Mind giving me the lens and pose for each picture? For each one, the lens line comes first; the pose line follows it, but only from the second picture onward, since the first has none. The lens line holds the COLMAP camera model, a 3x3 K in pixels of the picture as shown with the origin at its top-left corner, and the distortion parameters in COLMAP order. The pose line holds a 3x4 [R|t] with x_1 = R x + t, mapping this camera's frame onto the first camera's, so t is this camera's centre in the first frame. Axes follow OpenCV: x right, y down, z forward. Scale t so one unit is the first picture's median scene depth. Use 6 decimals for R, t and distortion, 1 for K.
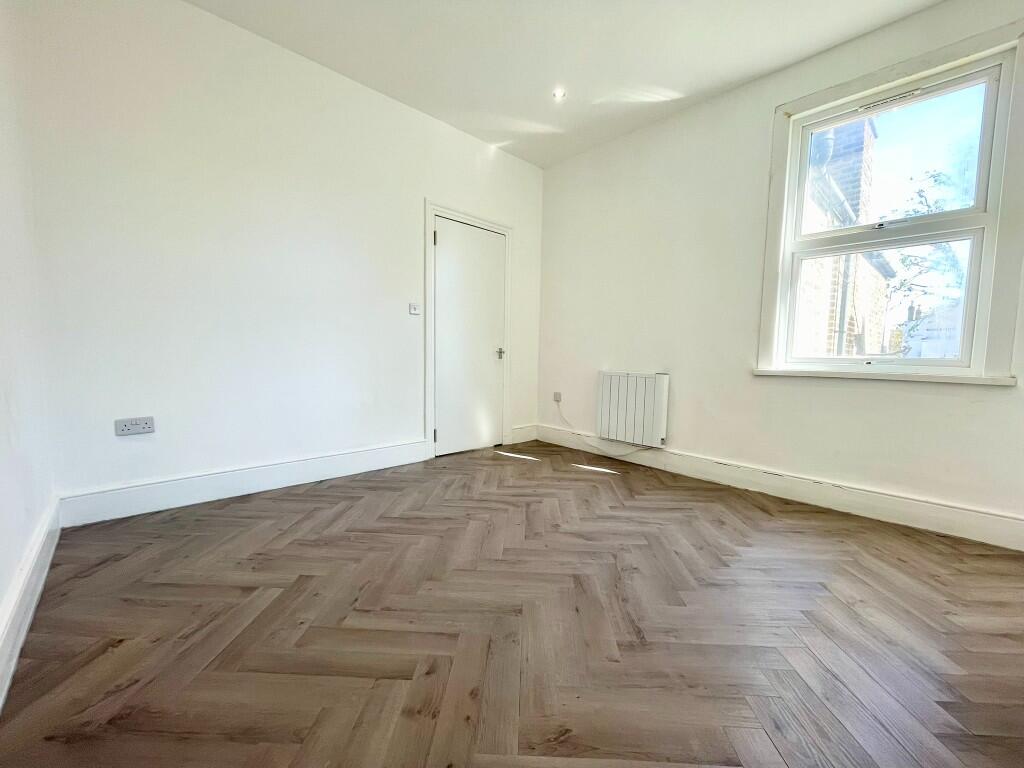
lens RADIAL K [[413.4, 0, 512.9], [0, 413.4, 385.9], [0, 0, 1]] dist [-0.003405, 0.000325]
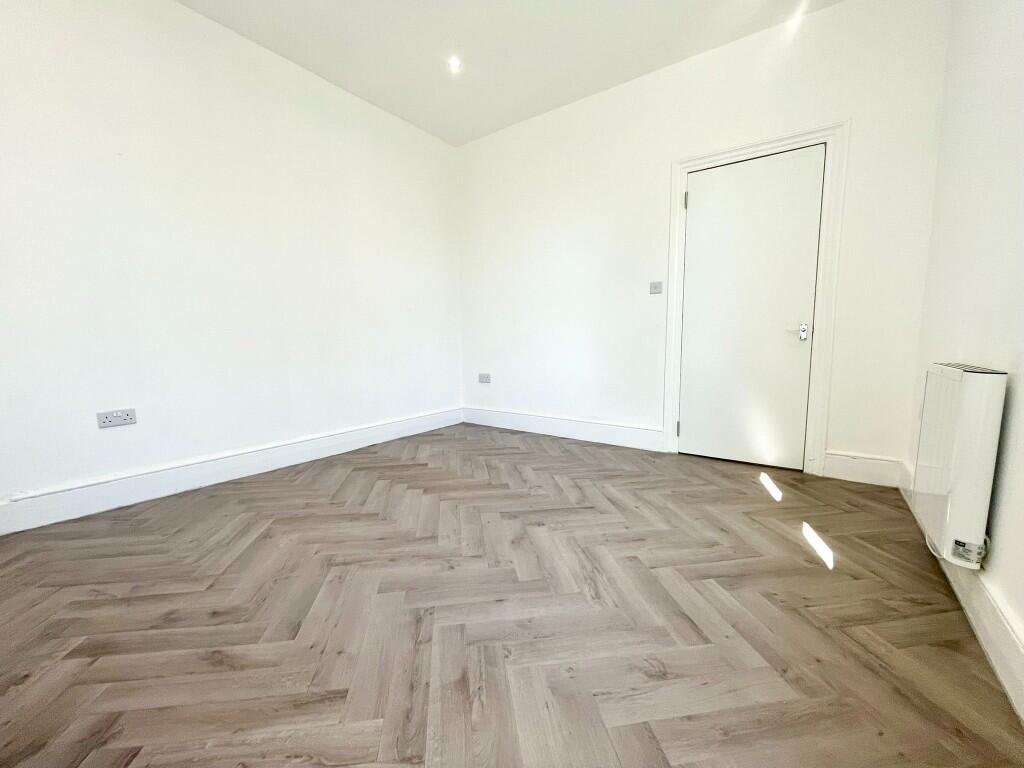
lens RADIAL K [[413.4, 0, 512.9], [0, 413.4, 385.9], [0, 0, 1]] dist [-0.003405, 0.000325]
pose [[0.190491, 0.091175, -0.977446, 0.833178], [-0.068654, 0.994477, 0.079384, -0.022138], [0.979285, 0.051984, 0.195698, 0.668770]]
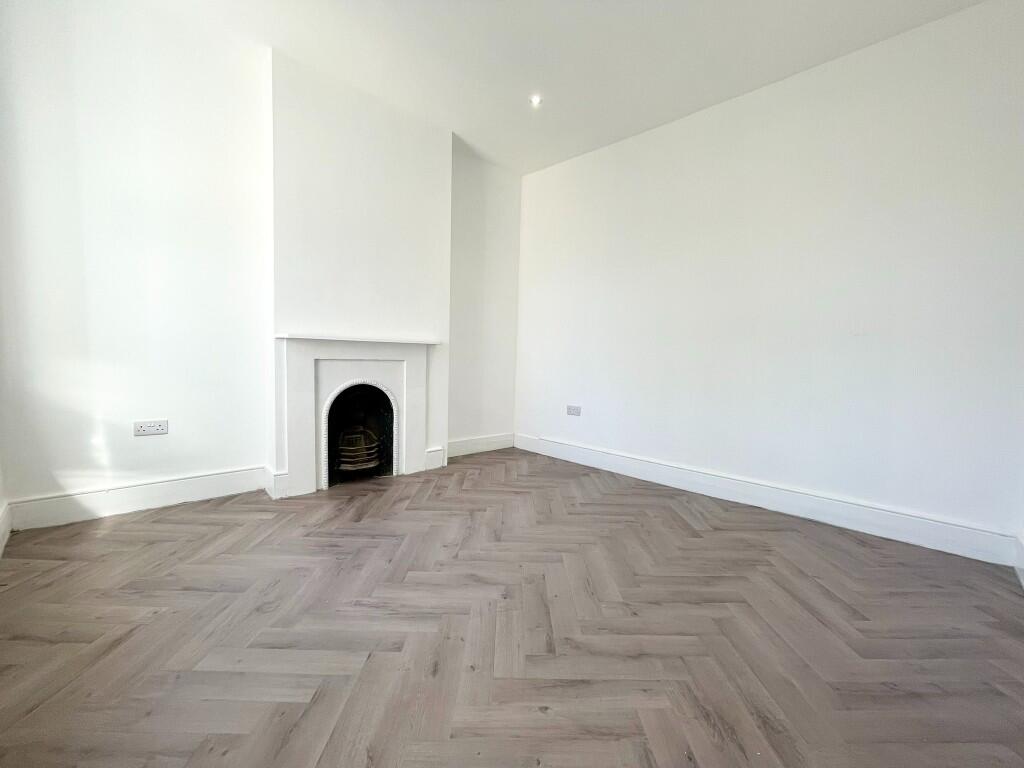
lens RADIAL K [[413.4, 0, 512.9], [0, 413.4, 385.9], [0, 0, 1]] dist [-0.003405, 0.000325]
pose [[-0.997866, -0.041841, -0.050131, 0.131029], [-0.049085, 0.986958, 0.153312, -0.139087], [0.043062, 0.155445, -0.986905, 1.498794]]
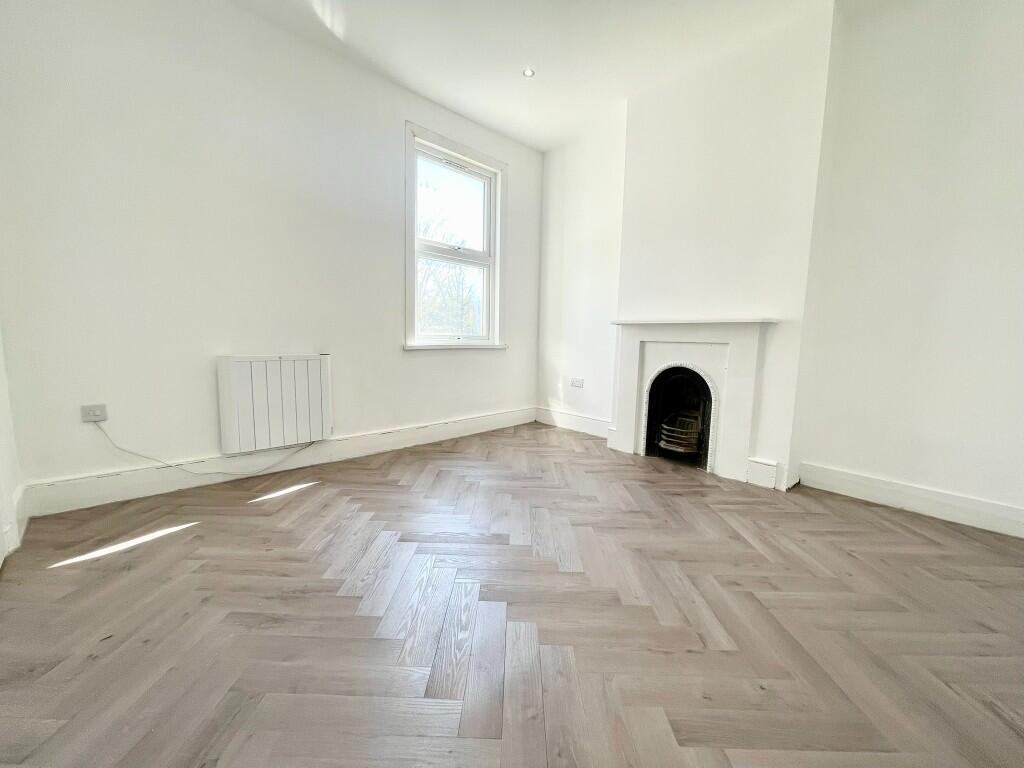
lens RADIAL K [[413.4, 0, 512.9], [0, 413.4, 385.9], [0, 0, 1]] dist [-0.003405, 0.000325]
pose [[-0.029015, -0.137578, 0.990066, -0.671731], [0.057636, 0.988605, 0.139064, -0.079427], [-0.997916, 0.061098, -0.020755, 0.813104]]
